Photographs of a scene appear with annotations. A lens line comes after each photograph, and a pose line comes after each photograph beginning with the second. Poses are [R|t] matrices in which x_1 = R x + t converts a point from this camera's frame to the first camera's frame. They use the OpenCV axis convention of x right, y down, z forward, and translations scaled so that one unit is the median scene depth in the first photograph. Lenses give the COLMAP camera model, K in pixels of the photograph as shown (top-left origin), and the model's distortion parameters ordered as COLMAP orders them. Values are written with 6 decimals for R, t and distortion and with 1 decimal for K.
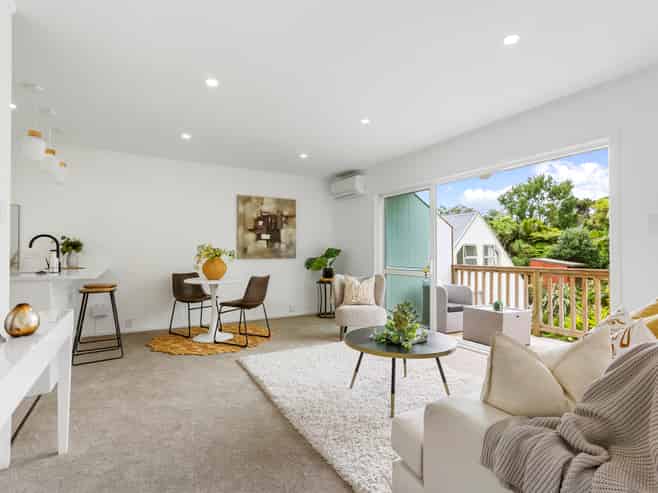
lens RADIAL K [[337.7, 0, 329.0], [0, 337.7, 246.5], [0, 0, 1]] dist [0.001453, 0.000567]
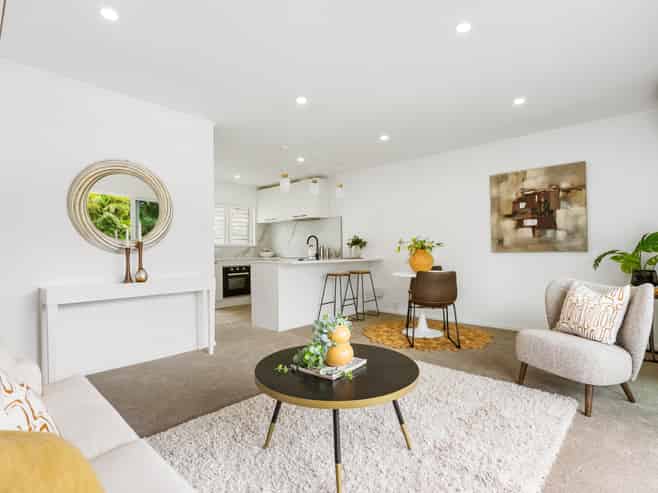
lens RADIAL K [[337.7, 0, 329.0], [0, 337.7, 246.5], [0, 0, 1]] dist [0.001453, 0.000567]
pose [[0.299752, -0.016326, -0.953878, 0.387166], [0.026701, 0.999605, -0.008718, 0.018069], [0.953643, -0.022856, 0.300070, 0.354368]]
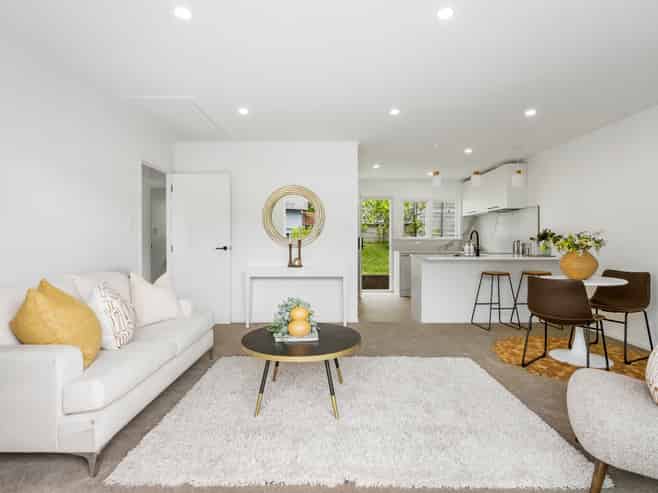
lens RADIAL K [[337.7, 0, 329.0], [0, 337.7, 246.5], [0, 0, 1]] dist [0.001453, 0.000567]
pose [[-0.492164, 0.012413, -0.870414, 0.438855], [0.013994, 0.999882, 0.006347, 0.009494], [0.870390, -0.009057, -0.492279, 0.684470]]
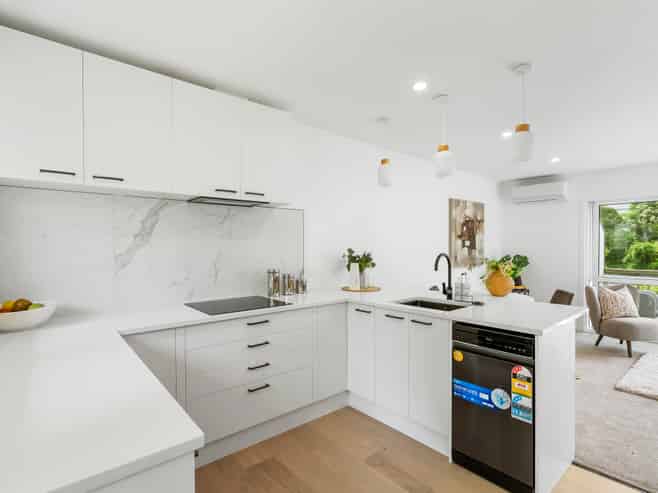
lens RADIAL K [[337.7, 0, 329.0], [0, 337.7, 246.5], [0, 0, 1]] dist [0.001453, 0.000567]
pose [[0.984590, -0.001081, 0.174876, -0.725130], [-0.002827, 0.999752, 0.022095, -0.039718], [-0.174856, -0.022249, 0.984343, 0.153372]]
